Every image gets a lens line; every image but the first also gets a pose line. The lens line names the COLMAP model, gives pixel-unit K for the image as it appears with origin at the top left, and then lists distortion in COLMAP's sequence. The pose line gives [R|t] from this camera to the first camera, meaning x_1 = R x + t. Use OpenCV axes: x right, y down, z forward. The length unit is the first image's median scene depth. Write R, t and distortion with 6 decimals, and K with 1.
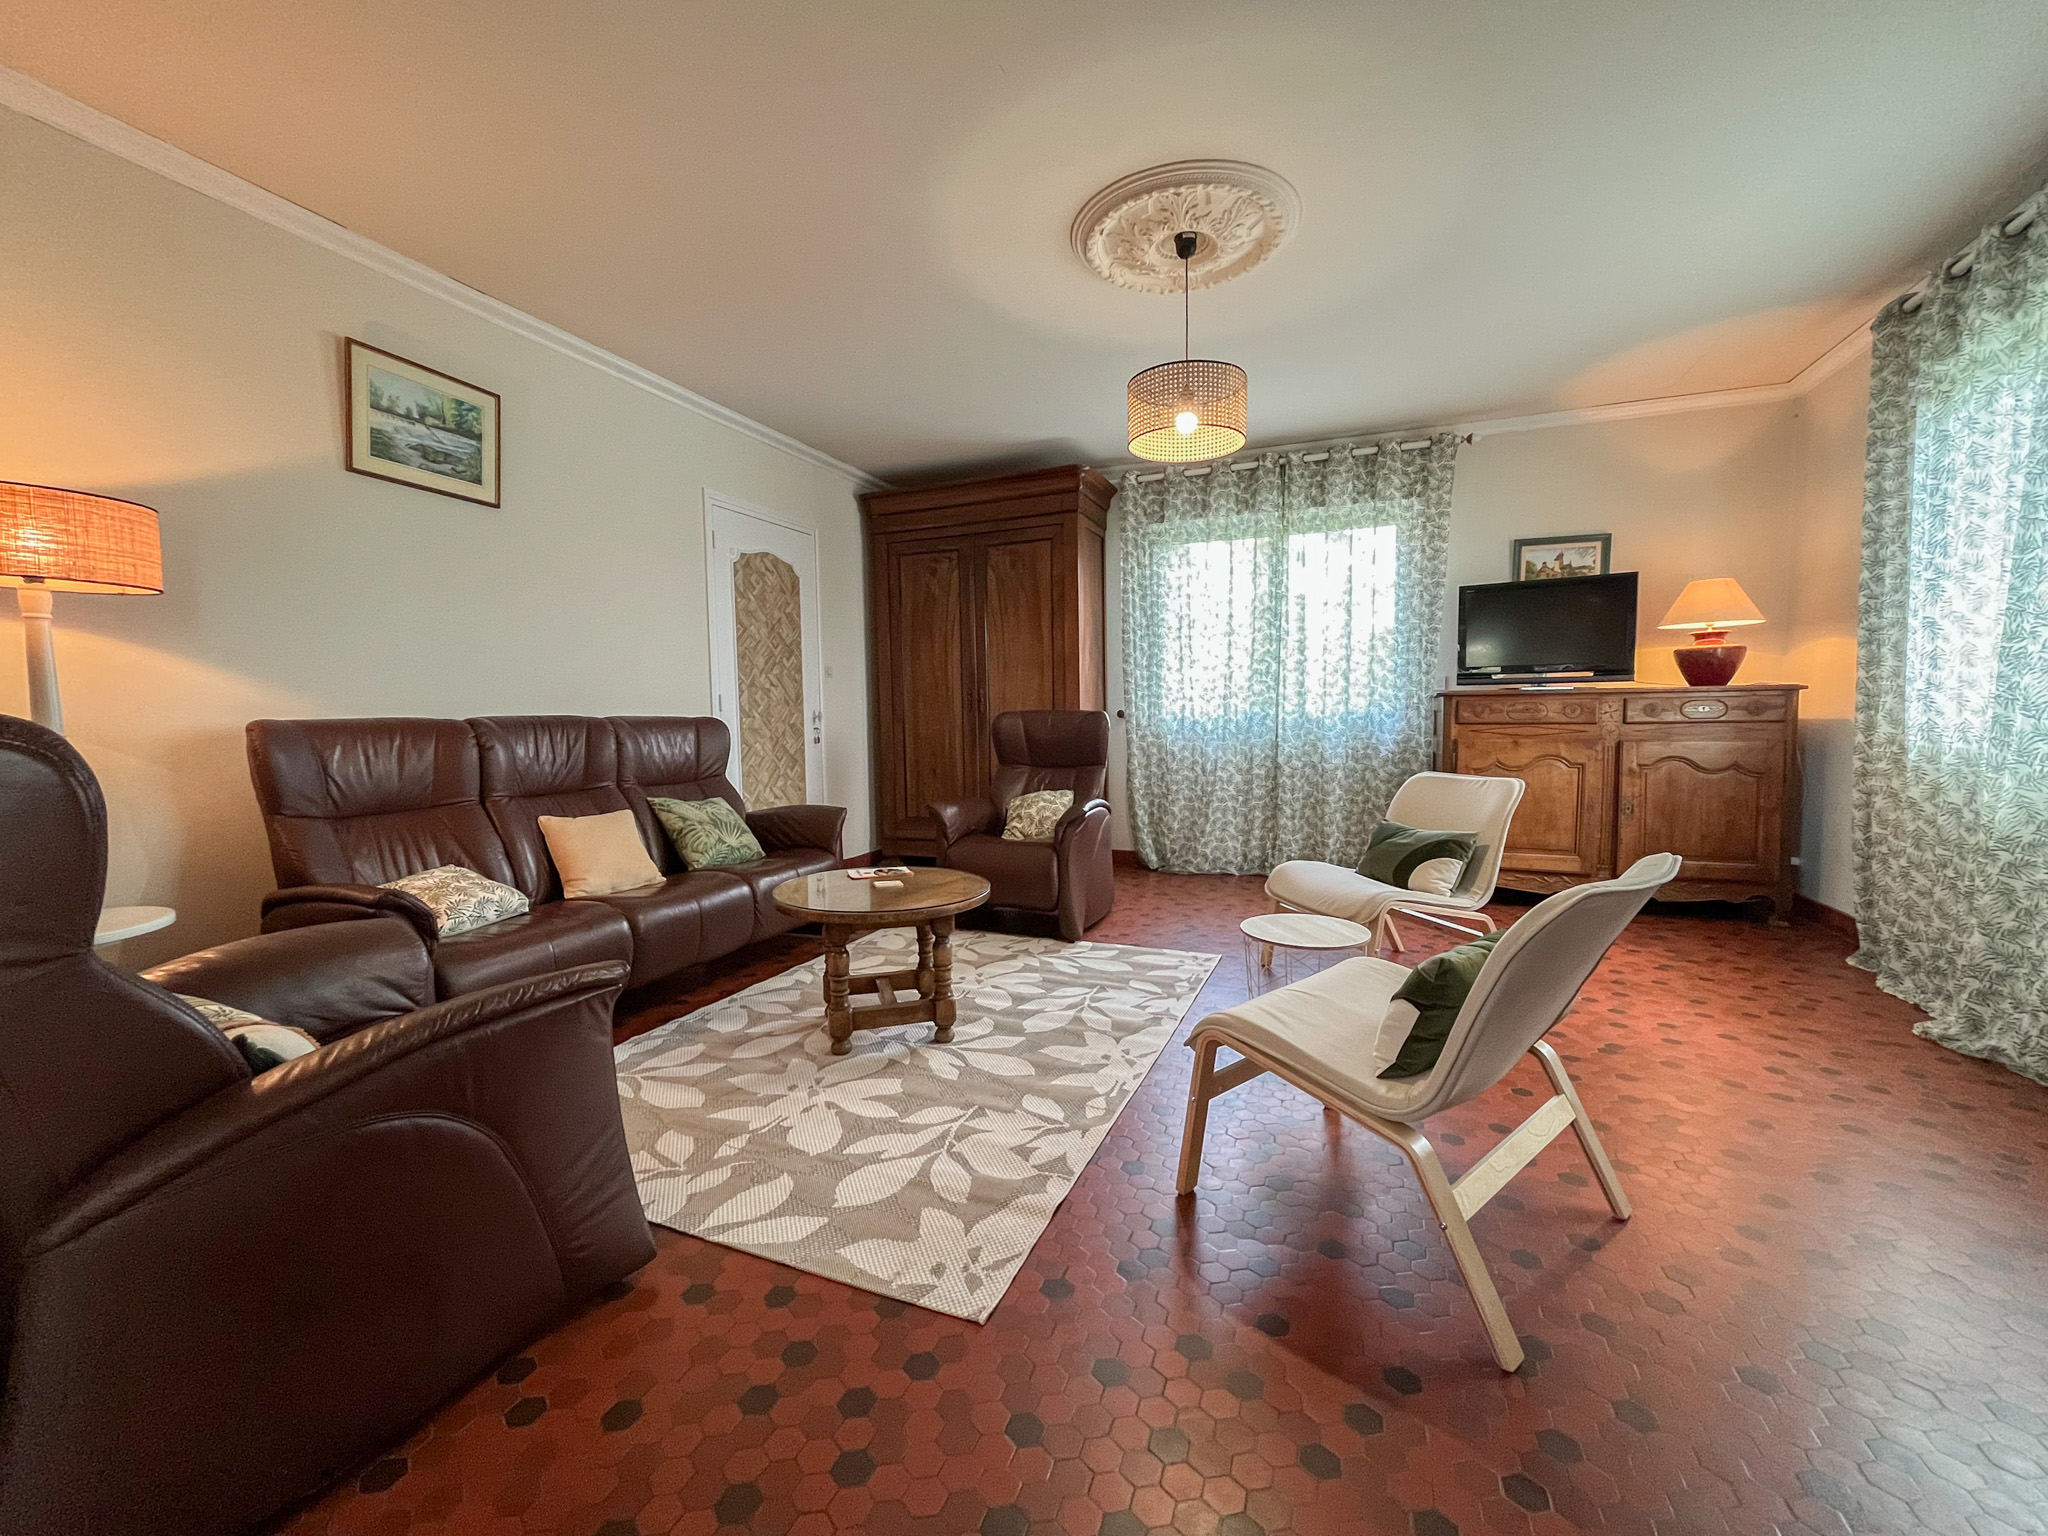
lens RADIAL K [[838.2, 0, 1024.0], [0, 838.2, 768.0], [0, 0, 1]] dist [0.009748, 0.000074]
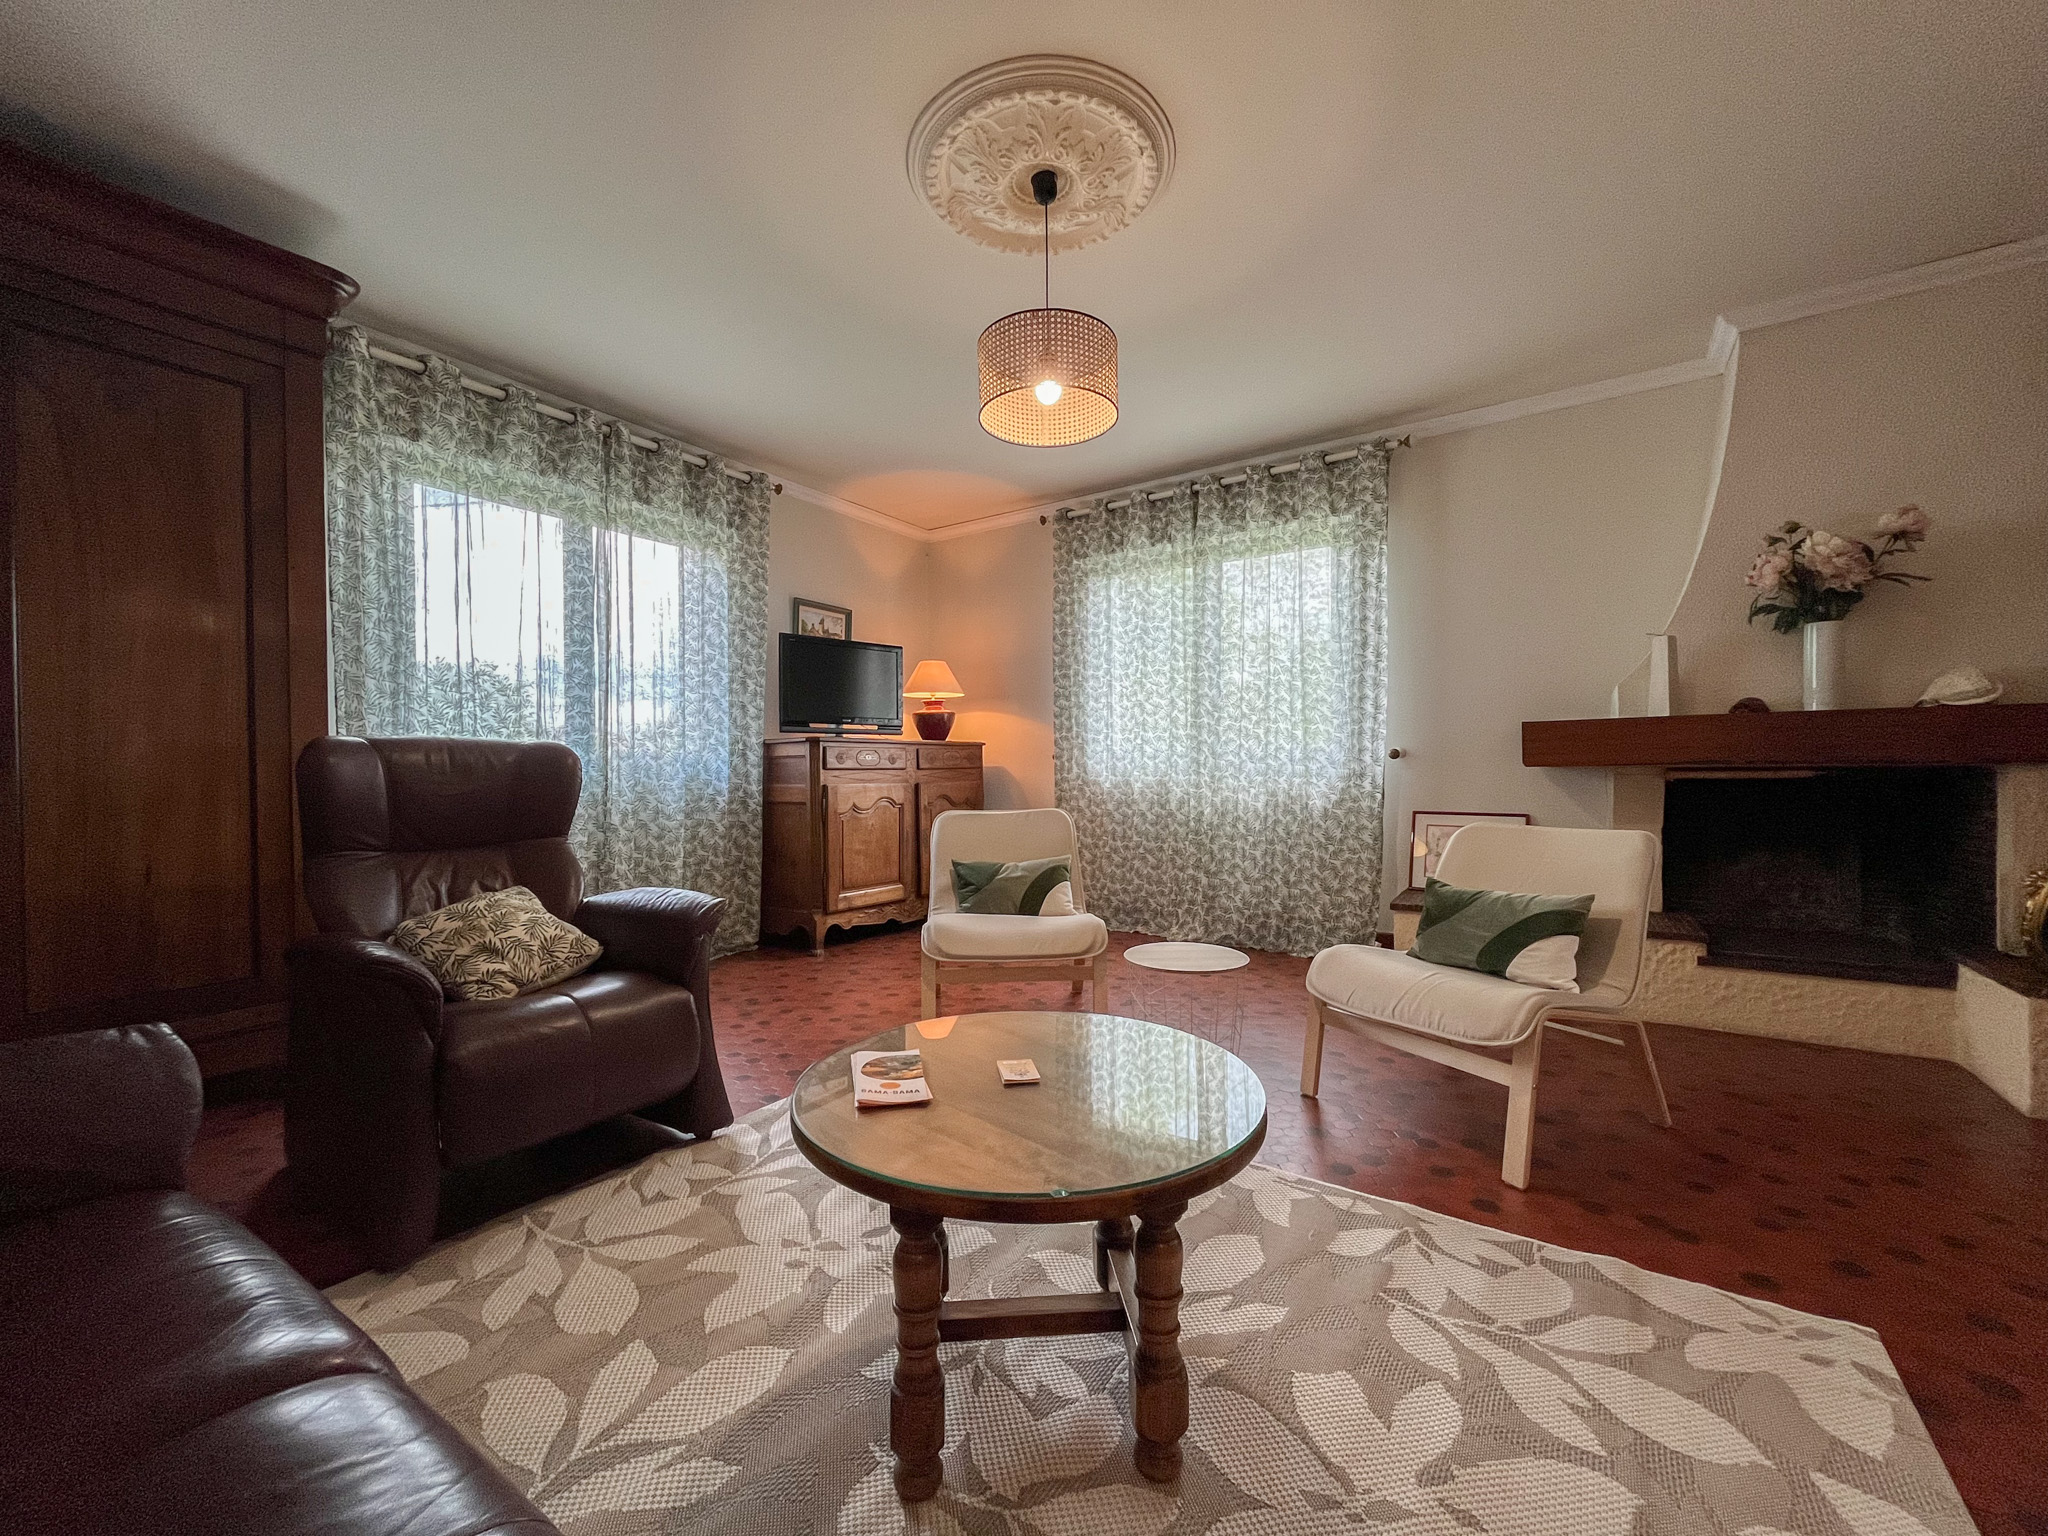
lens RADIAL K [[826.2, 0, 1016.3], [0, 826.2, 772.0], [0, 0, 1]] dist [-0.009433, 0.003777]
pose [[0.206417, 0.006337, 0.978444, -0.478075], [0.073295, 0.997069, -0.021921, -0.013977], [-0.975715, 0.076240, 0.205347, 0.697462]]
